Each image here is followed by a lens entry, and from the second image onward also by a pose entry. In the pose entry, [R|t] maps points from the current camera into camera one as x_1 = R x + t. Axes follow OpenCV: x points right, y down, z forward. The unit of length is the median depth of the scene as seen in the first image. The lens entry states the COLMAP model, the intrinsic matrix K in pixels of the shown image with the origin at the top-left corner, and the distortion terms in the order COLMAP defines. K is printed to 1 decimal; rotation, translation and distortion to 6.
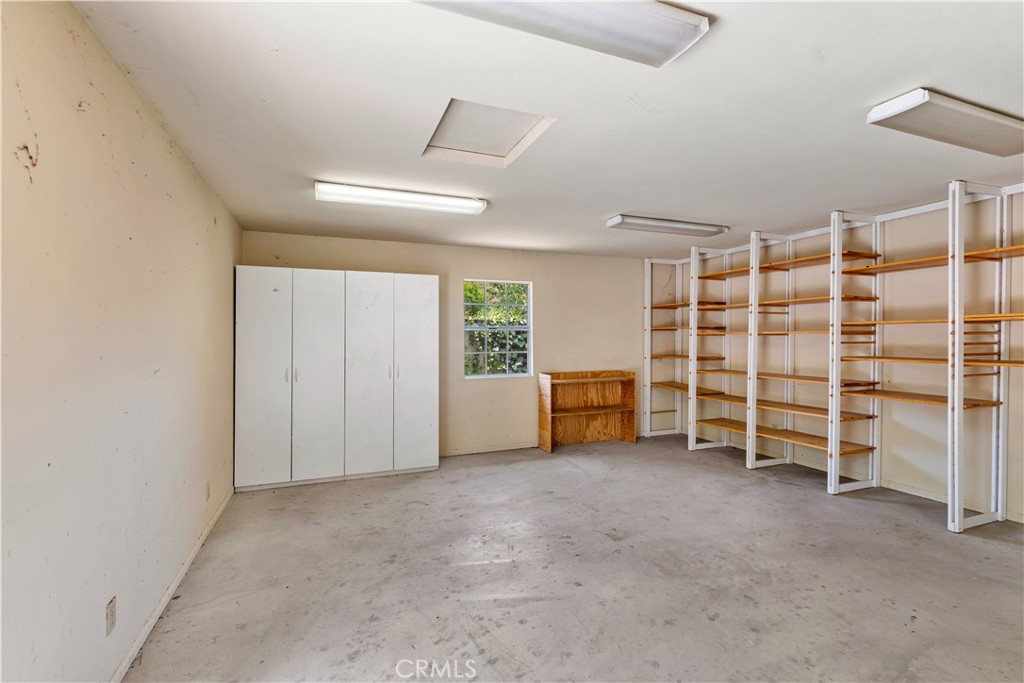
lens RADIAL K [[468.4, 0, 512.0], [0, 468.4, 331.0], [0, 0, 1]] dist [0.007965, -0.001368]
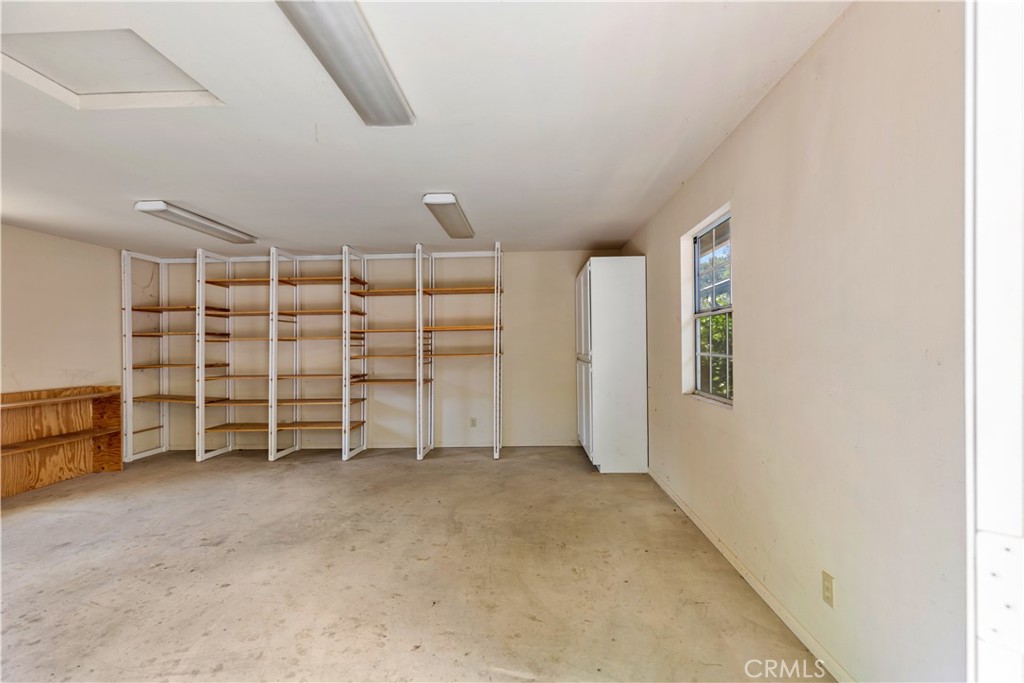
lens RADIAL K [[468.4, 0, 510.4], [0, 468.4, 347.0], [0, 0, 1]] dist [0.007965, -0.001368]
pose [[0.417408, -0.001687, 0.908717, -0.311646], [-0.000621, 0.999998, 0.002142, 0.025567], [-0.908719, -0.001458, 0.417406, 0.033919]]
